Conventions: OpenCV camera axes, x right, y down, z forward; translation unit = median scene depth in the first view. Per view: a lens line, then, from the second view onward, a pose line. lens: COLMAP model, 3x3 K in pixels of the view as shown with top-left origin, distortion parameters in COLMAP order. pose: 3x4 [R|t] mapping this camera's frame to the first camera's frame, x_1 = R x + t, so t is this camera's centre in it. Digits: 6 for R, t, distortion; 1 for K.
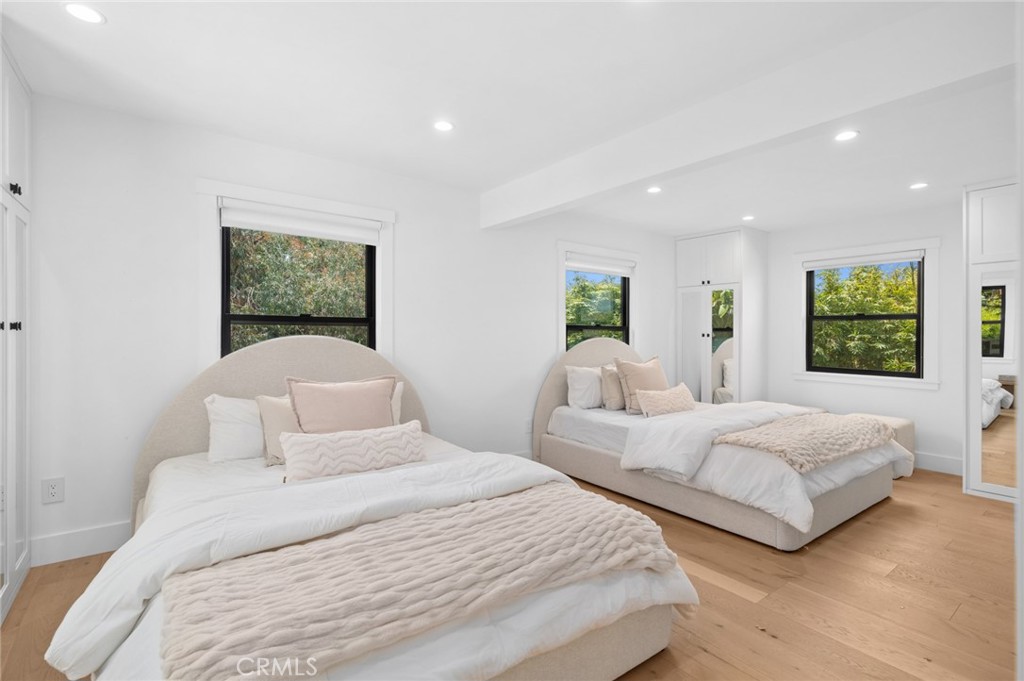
lens RADIAL K [[474.7, 0, 512.7], [0, 474.7, 333.0], [0, 0, 1]] dist [0.002414, 0.000312]
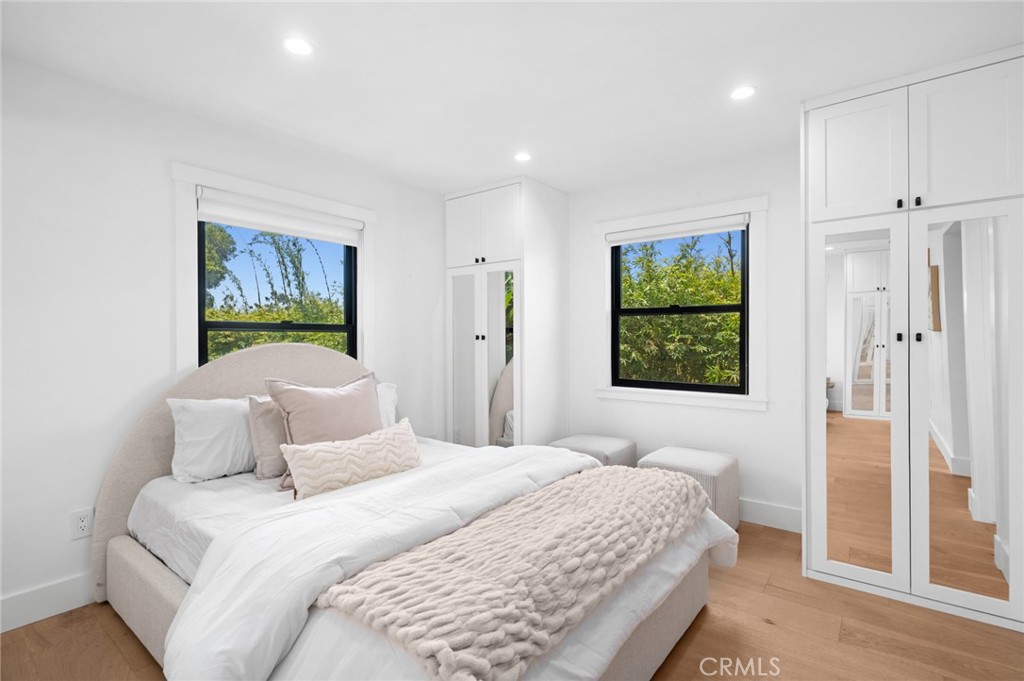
lens RADIAL K [[474.7, 0, 512.3], [0, 474.7, 341.3], [0, 0, 1]] dist [0.002414, 0.000312]
pose [[0.966525, -0.011648, 0.256306, 0.289671], [0.009488, 0.999908, 0.009661, 0.004743], [-0.256395, -0.006905, 0.966547, 0.344225]]
